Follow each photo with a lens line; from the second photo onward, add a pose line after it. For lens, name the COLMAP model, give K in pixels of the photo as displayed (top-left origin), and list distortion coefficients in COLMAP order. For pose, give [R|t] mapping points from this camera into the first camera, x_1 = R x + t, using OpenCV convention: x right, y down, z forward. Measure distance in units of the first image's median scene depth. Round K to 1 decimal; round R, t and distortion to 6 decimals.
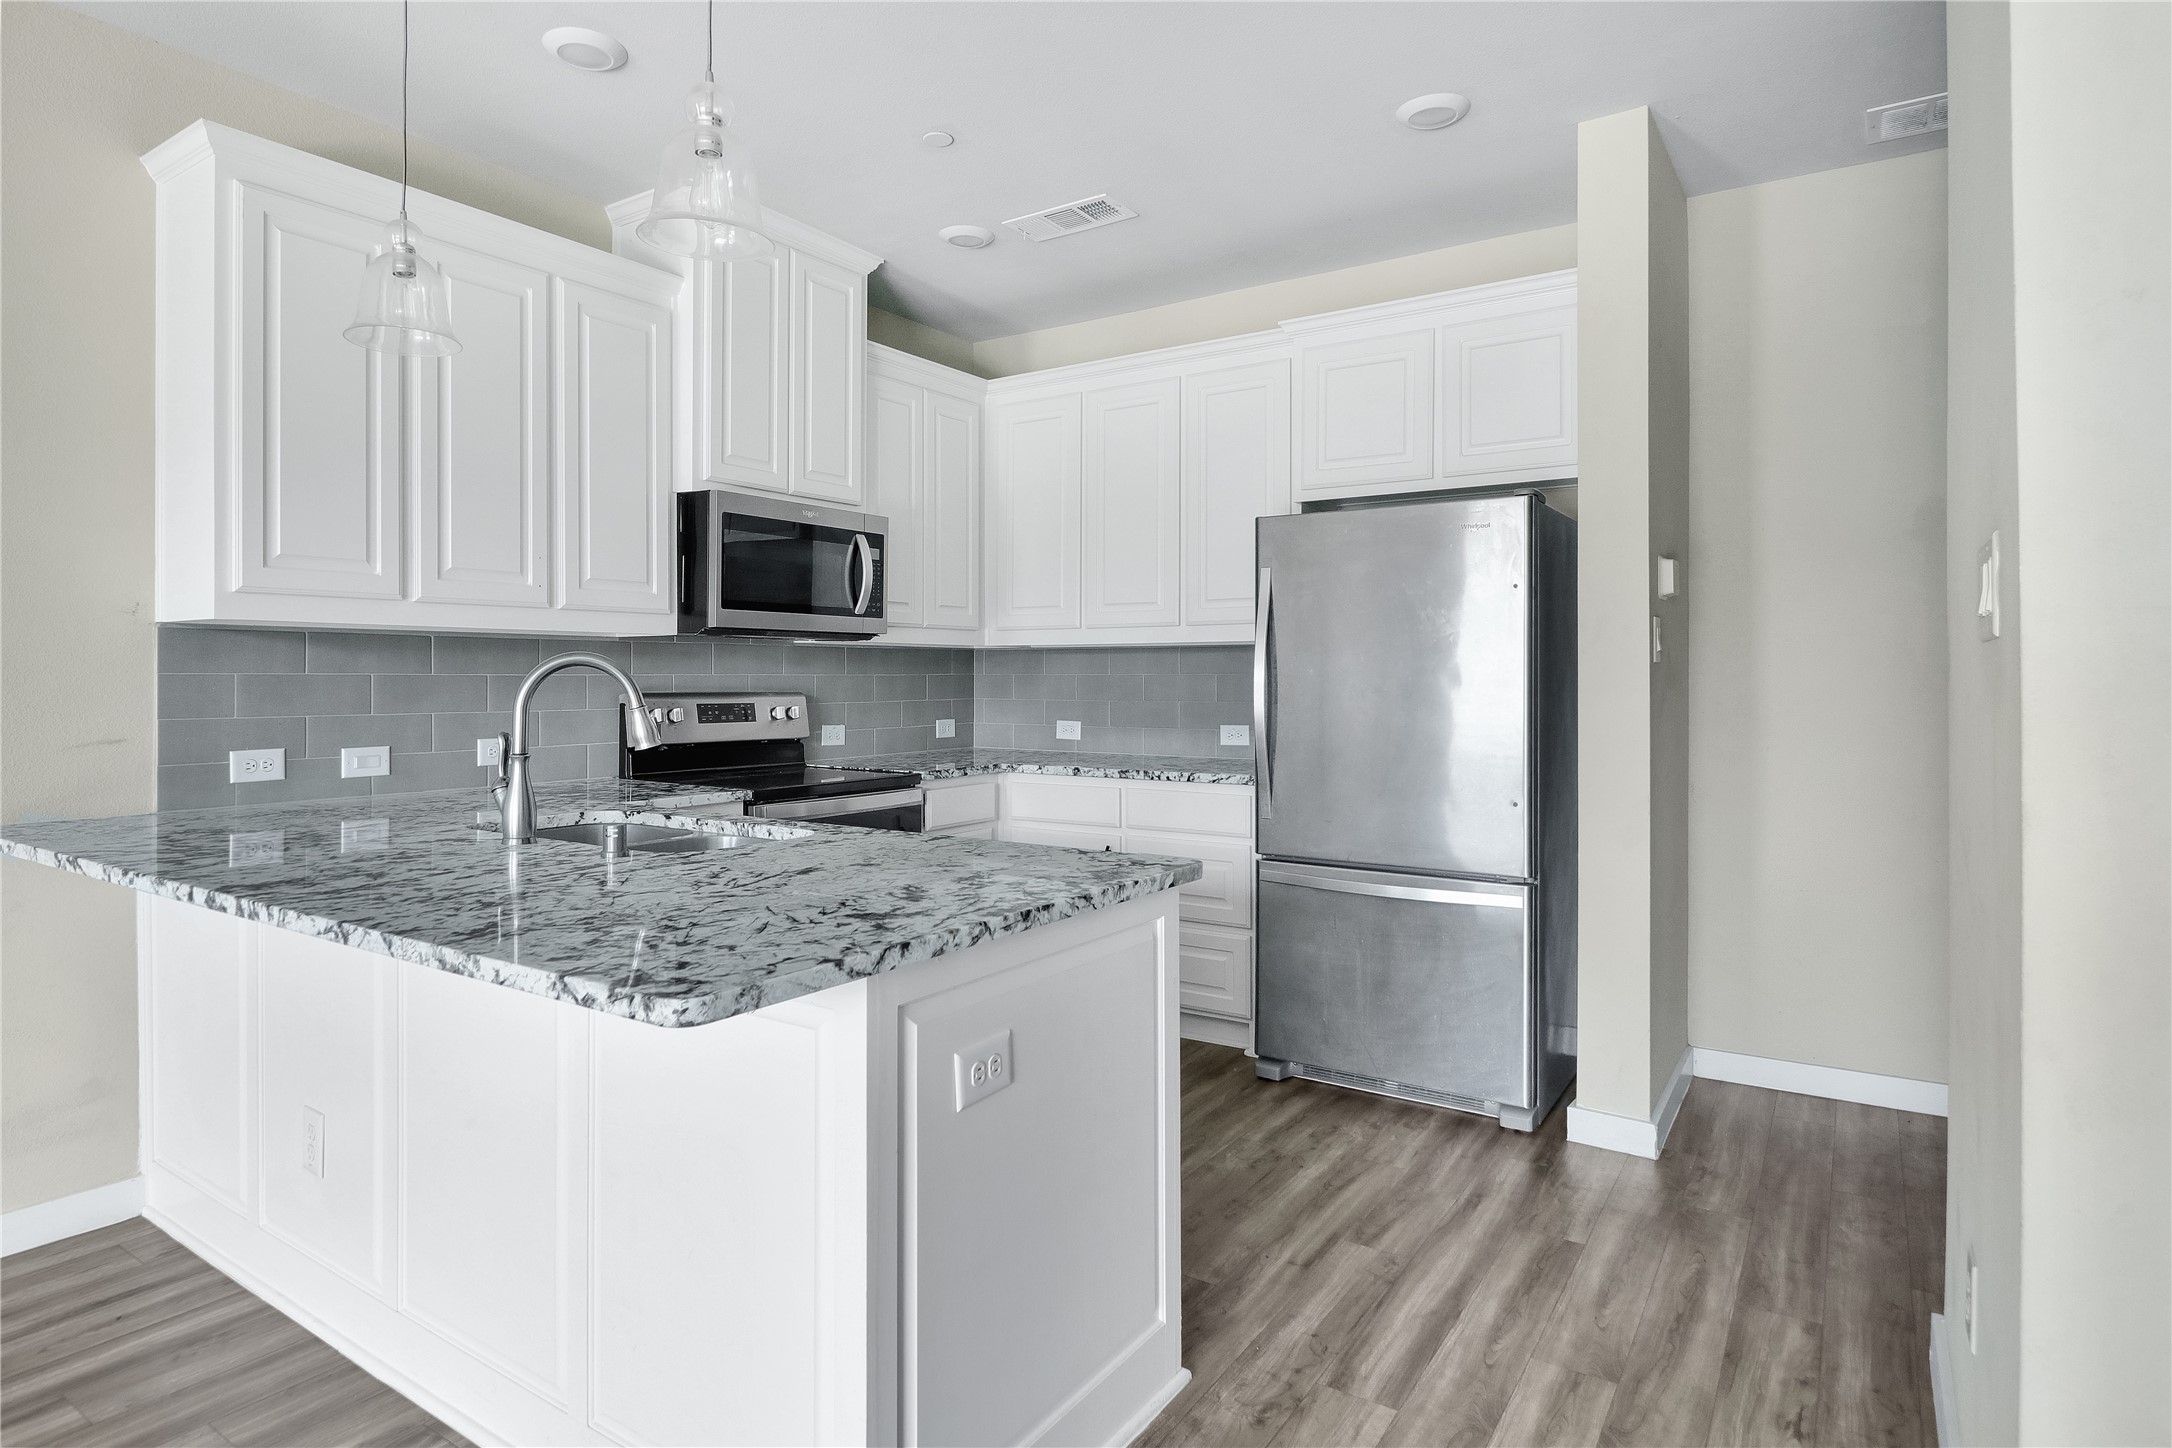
lens RADIAL K [[1189.4, 0, 1086.0], [0, 1189.4, 683.7], [0, 0, 1]] dist [-0.029661, -0.000844]
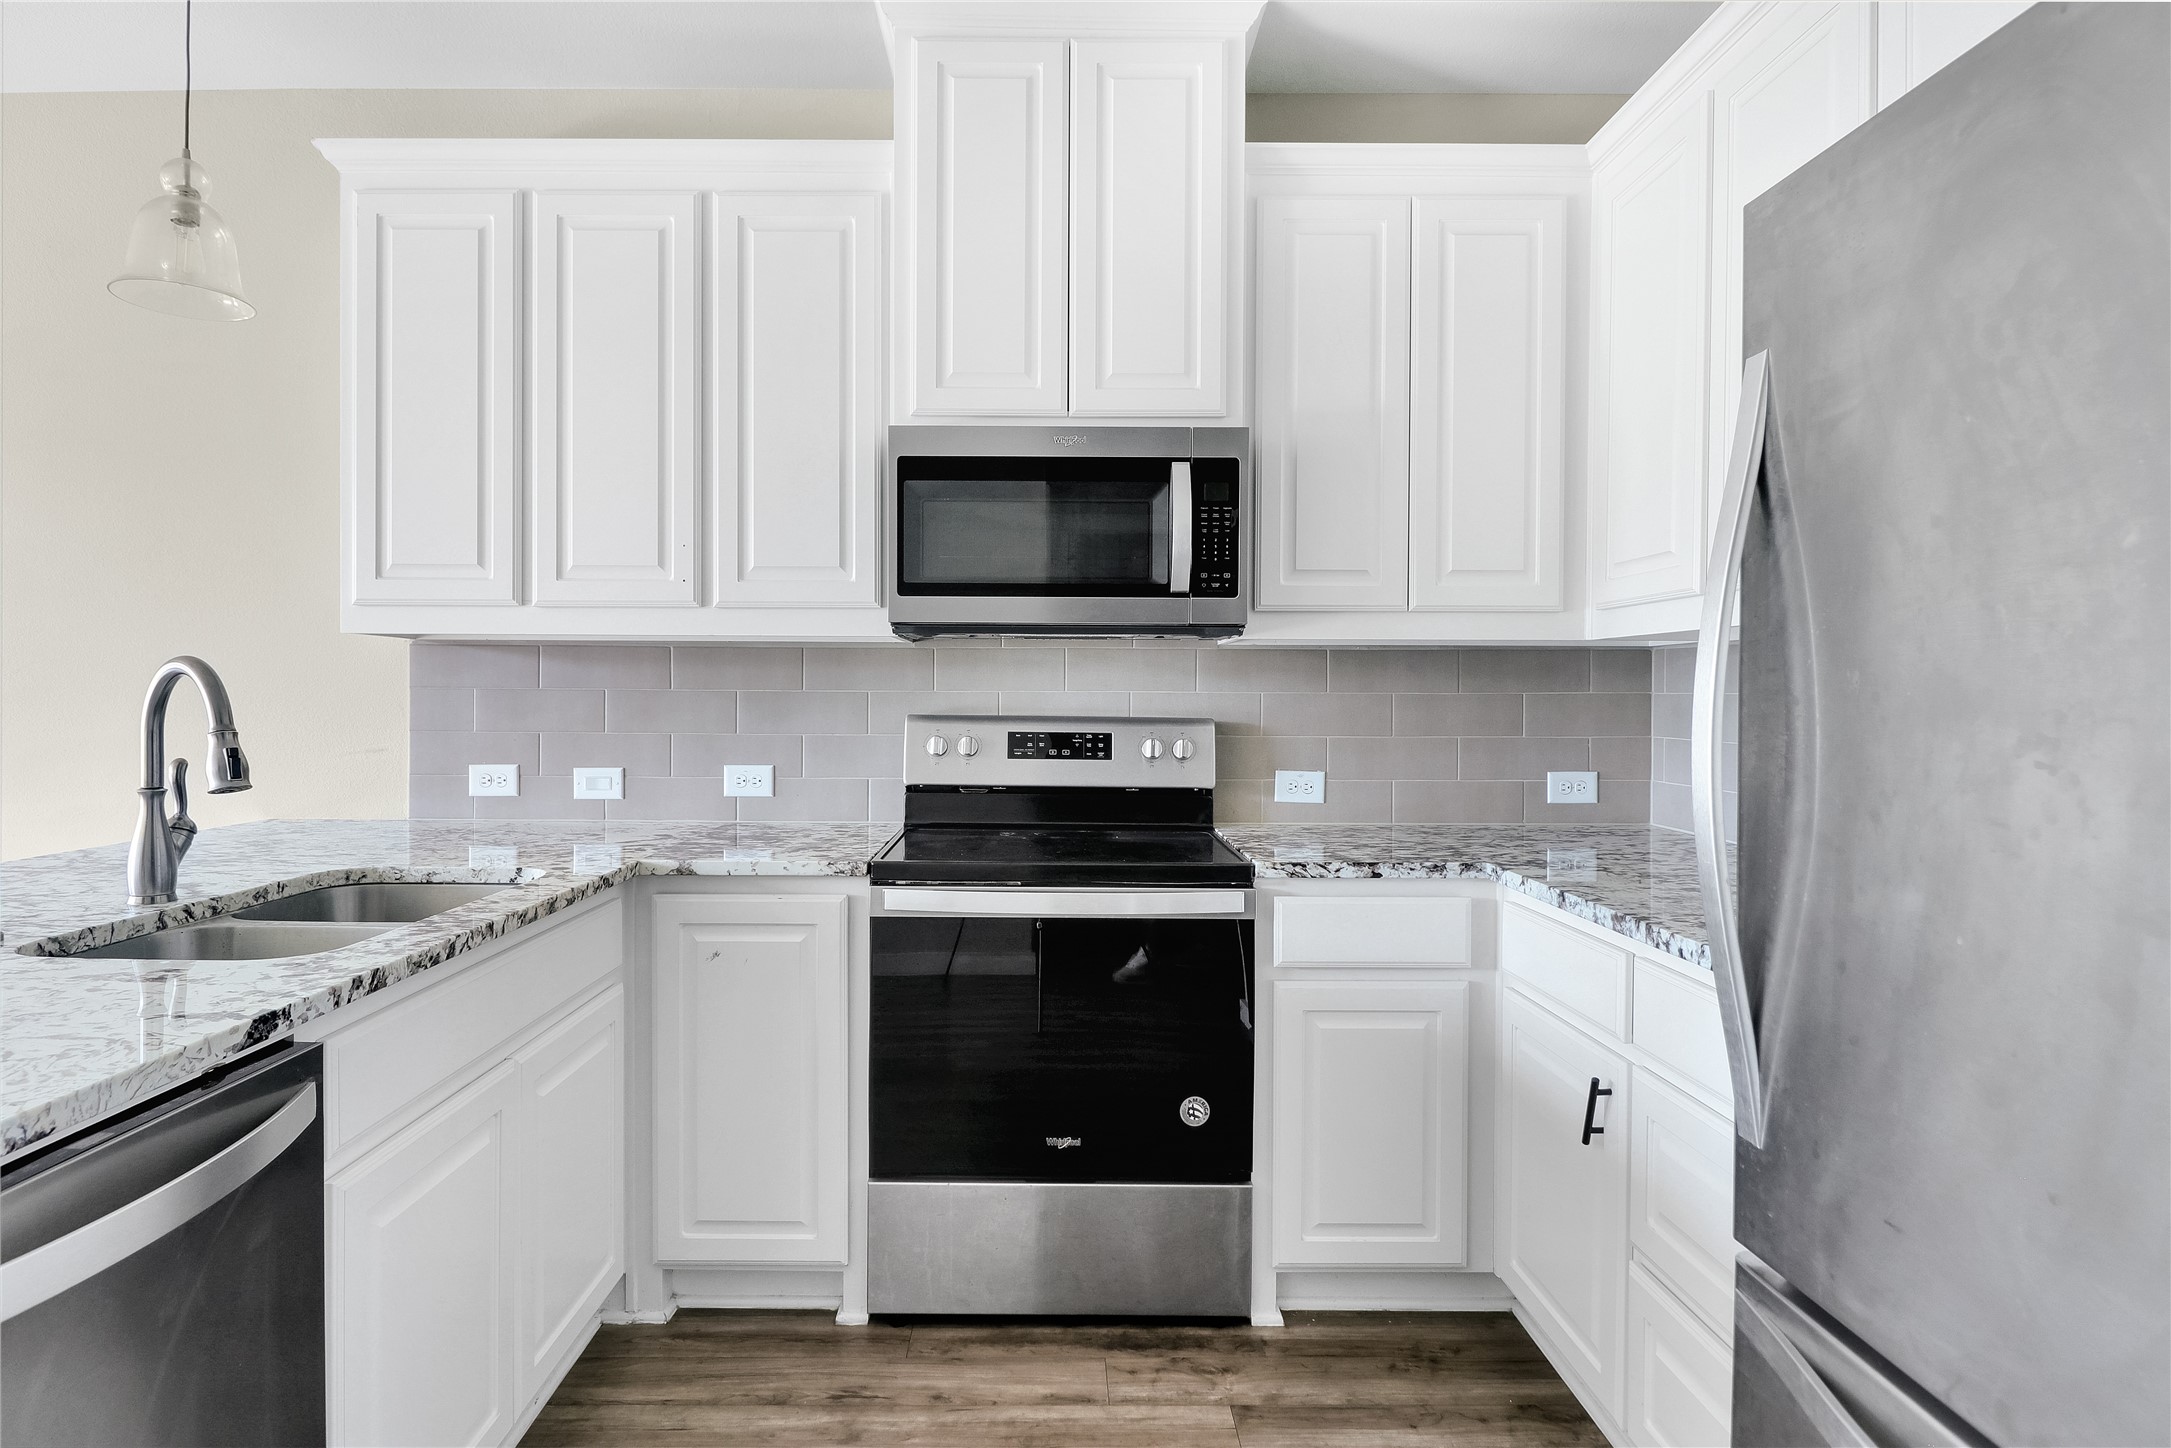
lens RADIAL K [[1206.2, 0, 1044.6], [0, 1206.2, 706.7], [0, 0, 1]] dist [-0.001650, -0.002592]
pose [[0.549000, 0.012042, -0.835735, 0.329325], [-0.010736, 0.999915, 0.007355, -0.004118], [0.835753, 0.004934, 0.549083, 0.675459]]
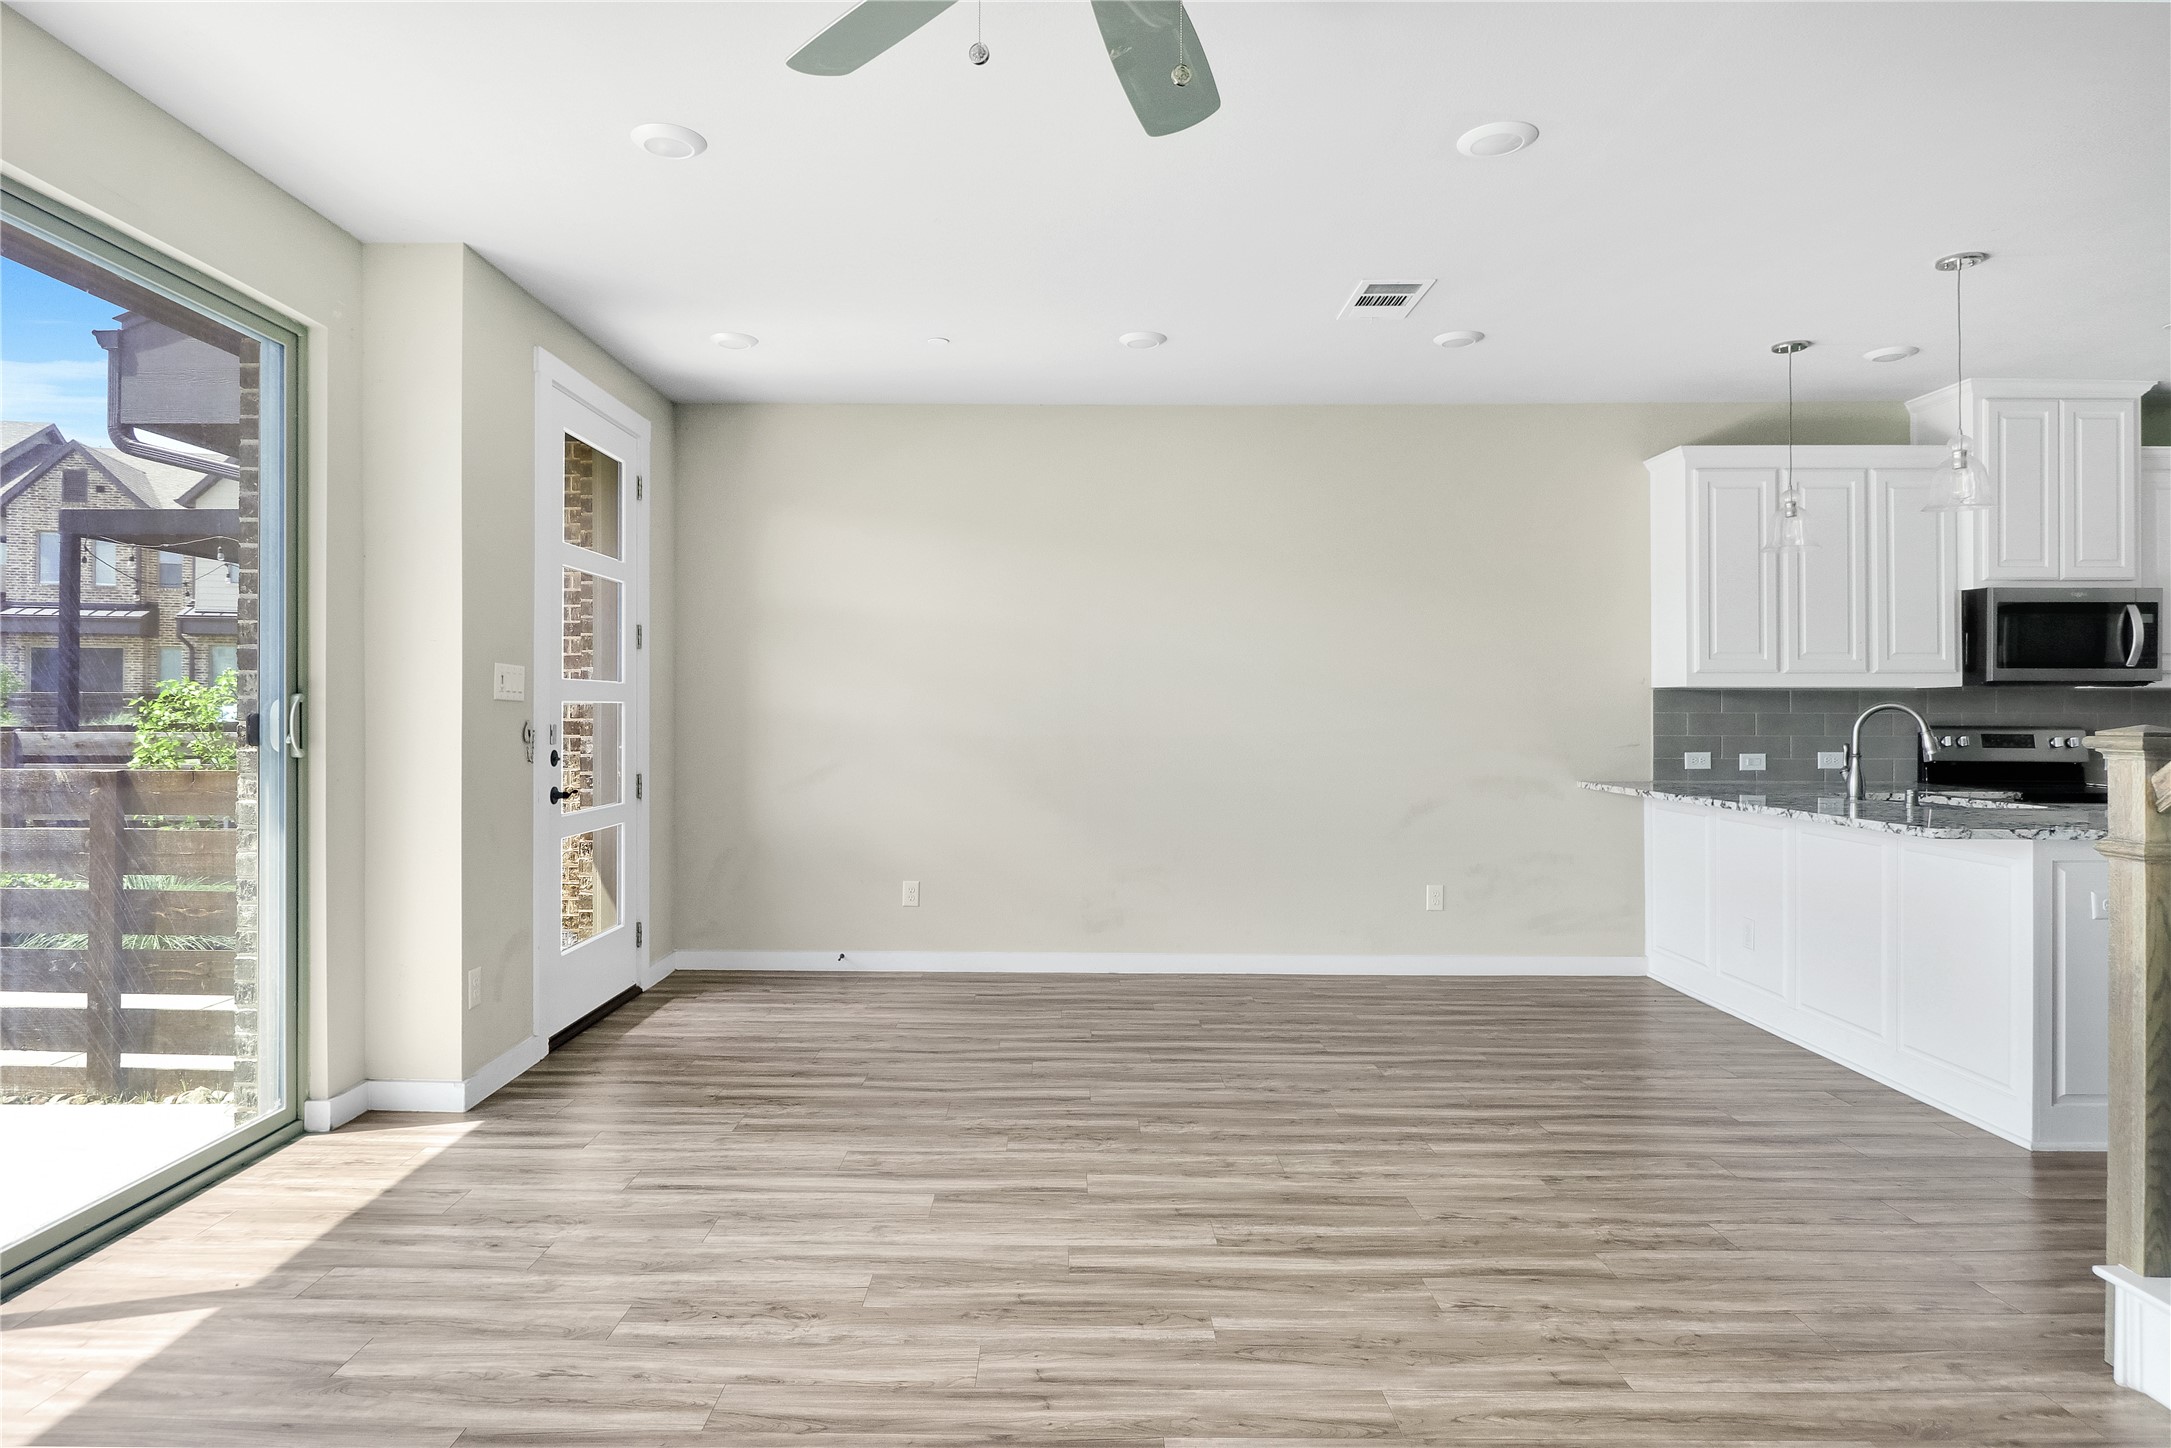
lens RADIAL K [[1206.2, 0, 1044.6], [0, 1206.2, 706.7], [0, 0, 1]] dist [-0.001650, -0.002592]
pose [[0.534103, -0.003982, -0.845410, 0.319554], [-0.005572, 0.999951, -0.008230, 0.002770], [0.845401, 0.009106, 0.534055, -0.784542]]
